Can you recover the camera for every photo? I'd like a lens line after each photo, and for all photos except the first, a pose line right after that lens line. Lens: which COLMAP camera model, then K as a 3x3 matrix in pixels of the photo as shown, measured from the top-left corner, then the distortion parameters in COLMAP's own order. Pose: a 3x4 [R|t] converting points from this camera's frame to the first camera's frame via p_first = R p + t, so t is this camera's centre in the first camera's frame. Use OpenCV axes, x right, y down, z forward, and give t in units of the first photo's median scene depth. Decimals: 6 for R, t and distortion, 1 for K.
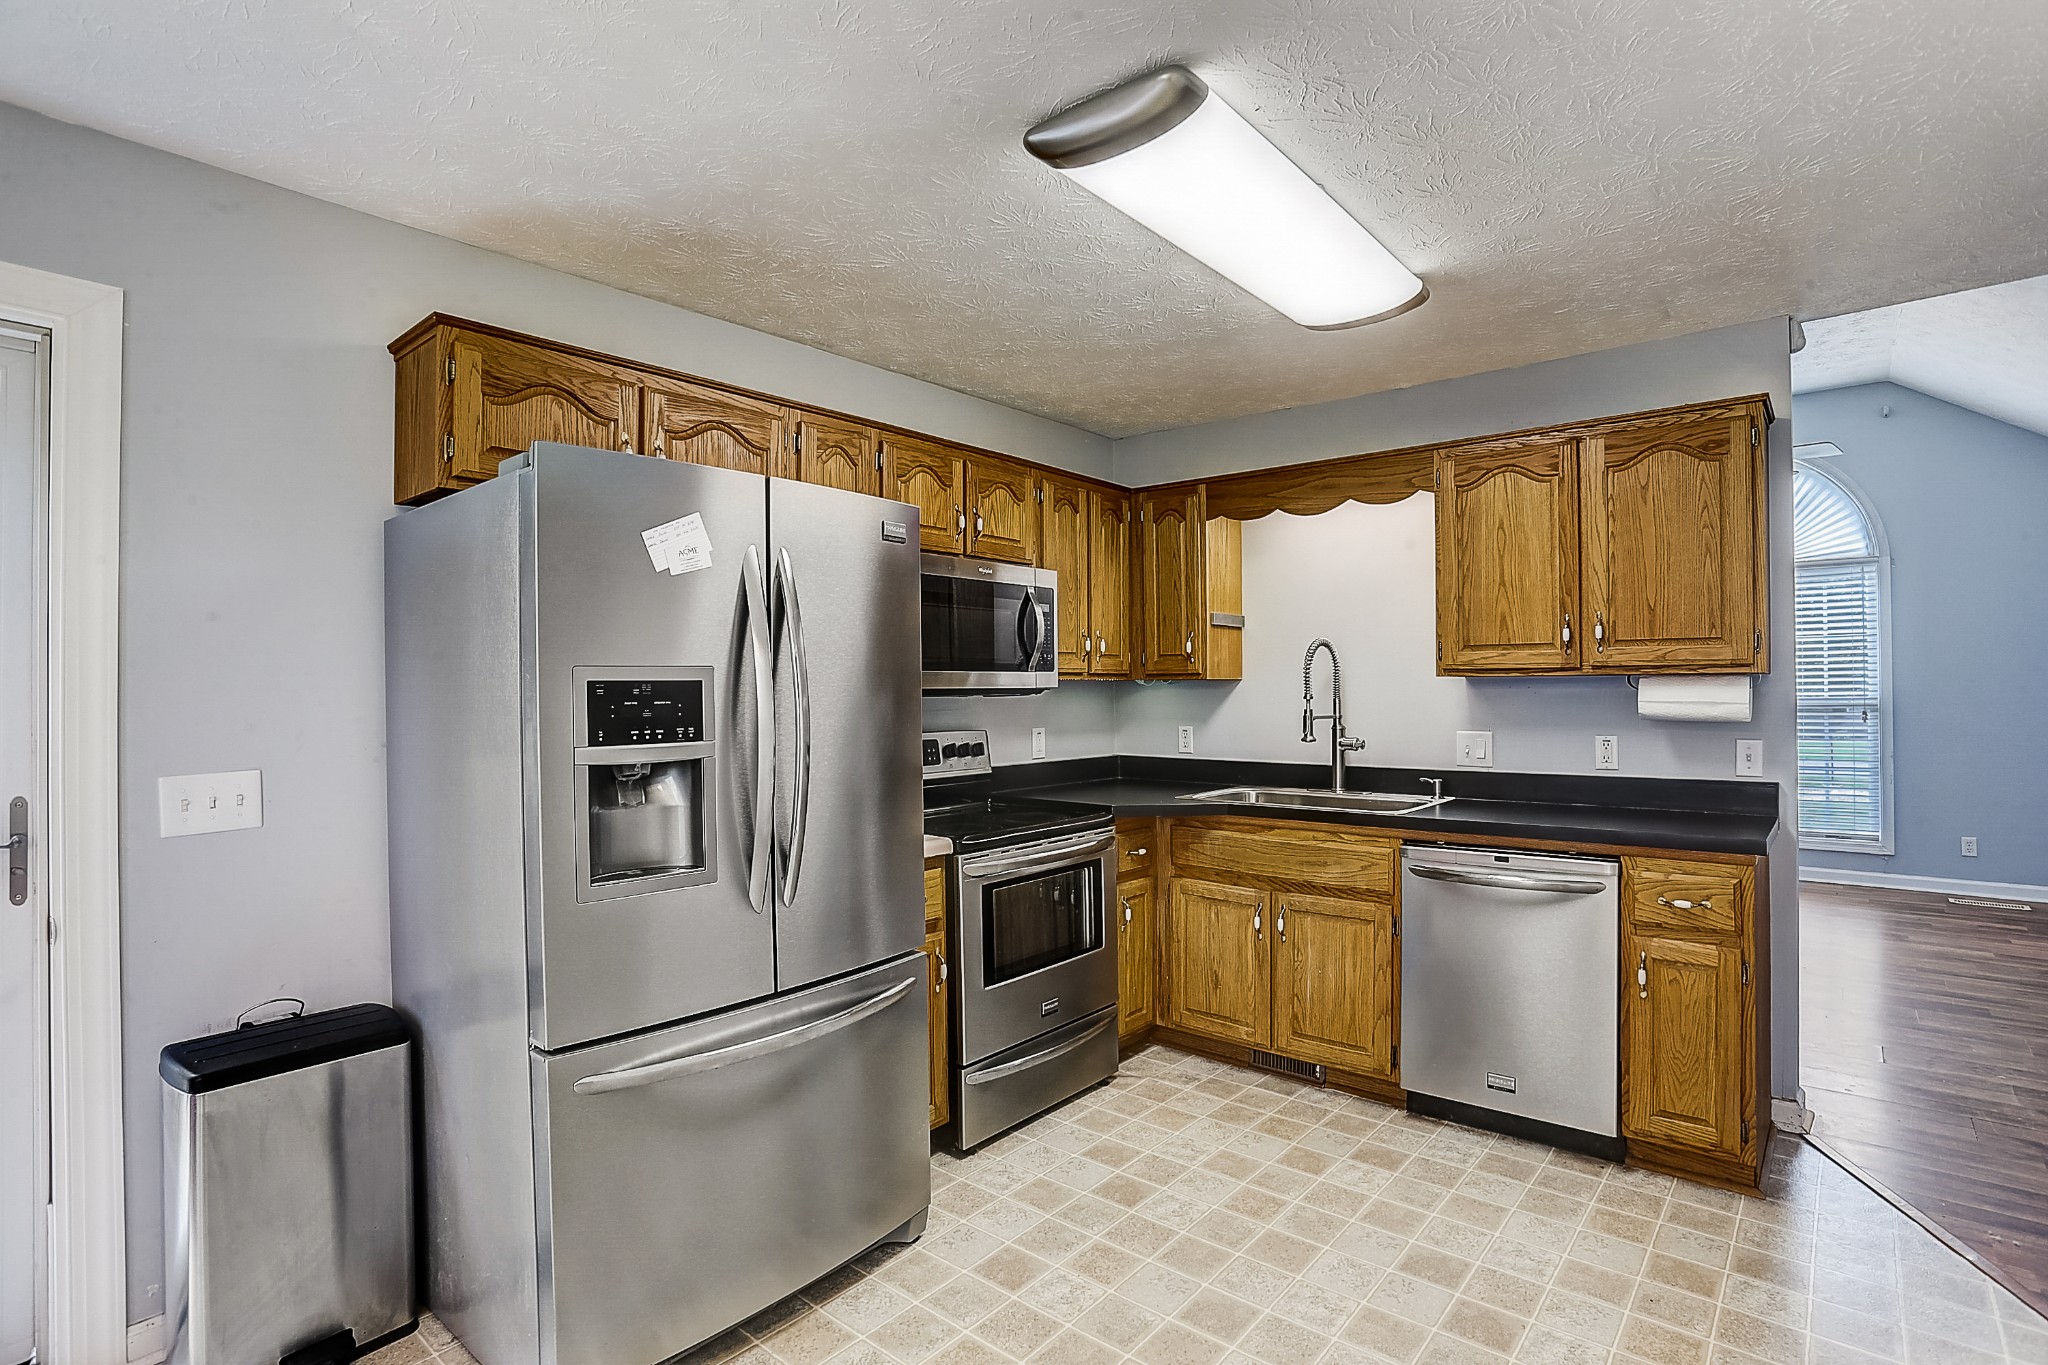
lens RADIAL K [[1004.4, 0, 1030.4], [0, 1004.4, 683.7], [0, 0, 1]] dist [-0.061724, 0.021386]
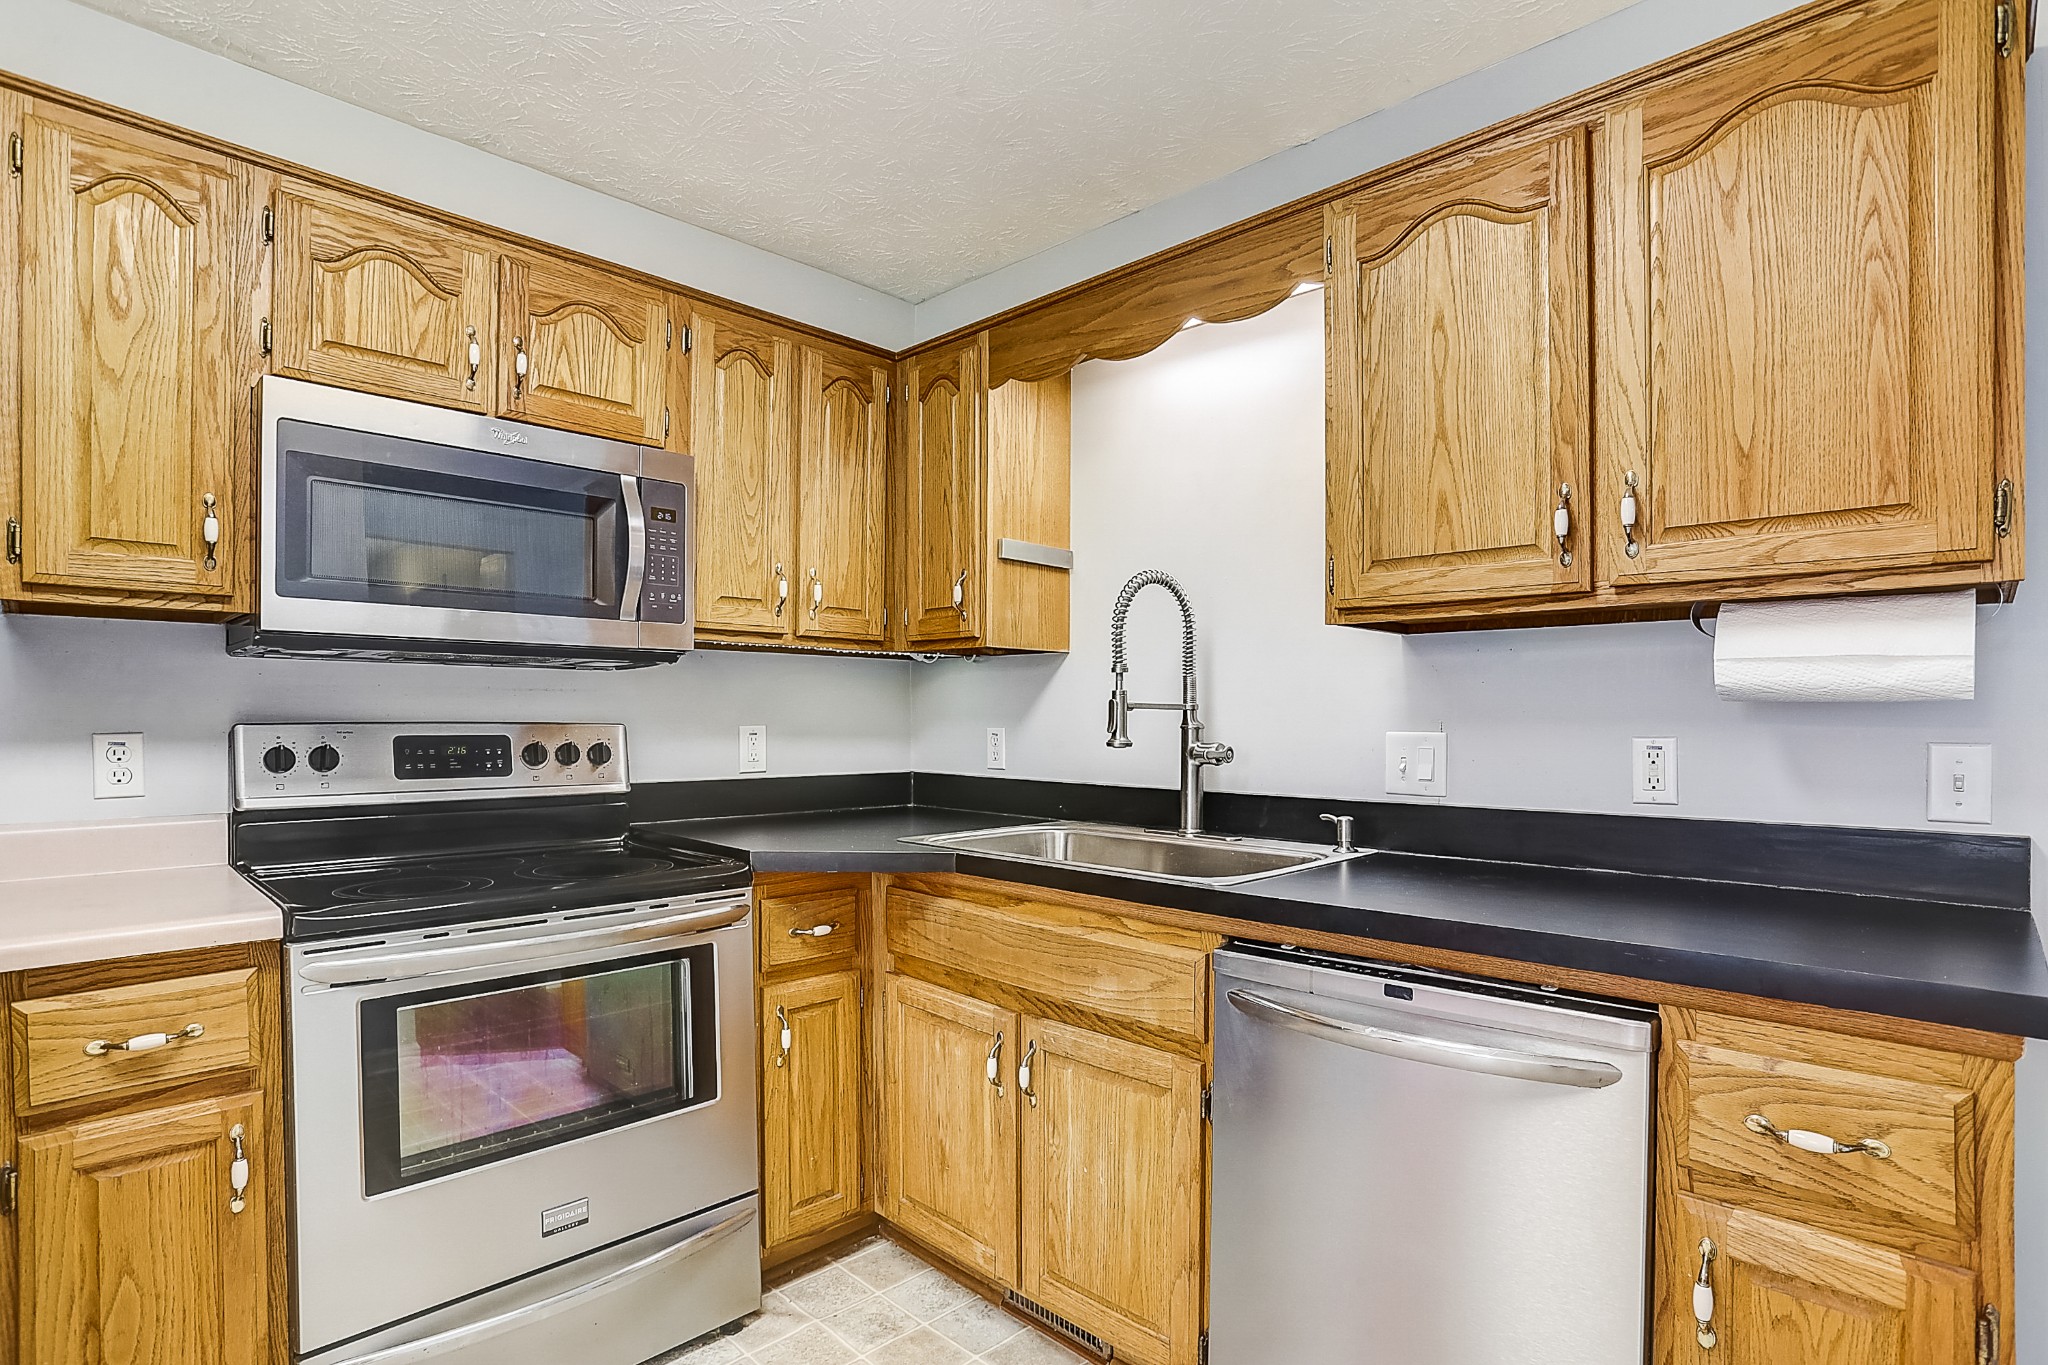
lens RADIAL K [[1004.4, 0, 1036.6], [0, 1004.4, 722.3], [0, 0, 1]] dist [-0.061724, 0.021386]
pose [[0.997190, 0.010038, -0.074243, 0.283747], [-0.009403, 0.999916, 0.008889, 0.040660], [0.074326, -0.008166, 0.997201, 0.437799]]
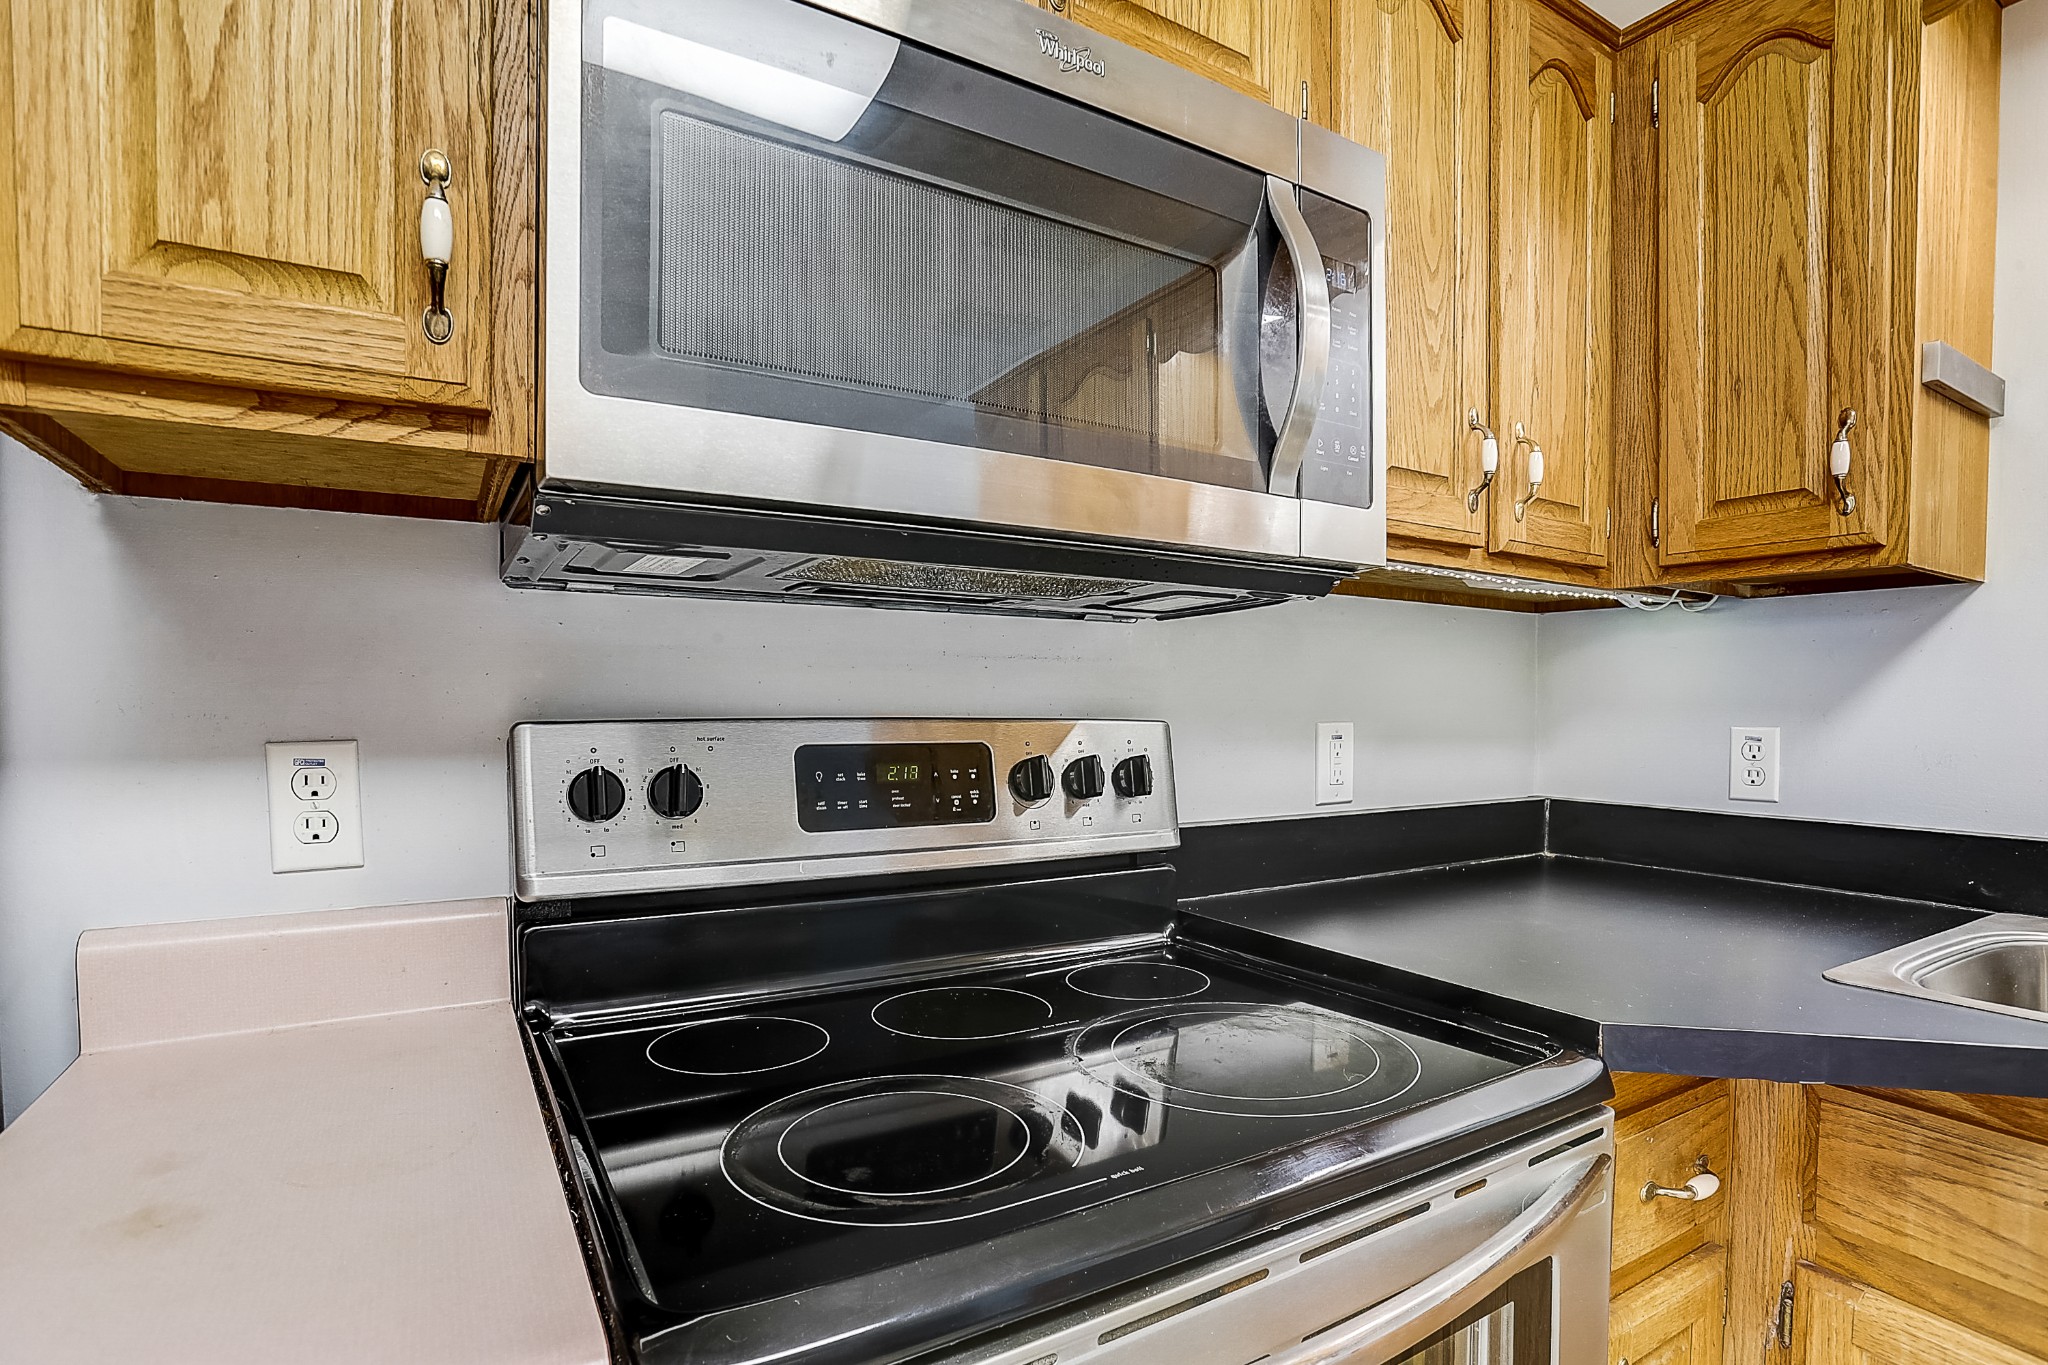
lens RADIAL K [[1004.4, 0, 1044.0], [0, 1004.4, 749.4], [0, 0, 1]] dist [-0.061724, 0.021386]
pose [[0.951263, 0.020350, -0.307708, 0.024246], [-0.007235, 0.999018, 0.043702, 0.044937], [0.308295, -0.039346, 0.950477, 0.726226]]
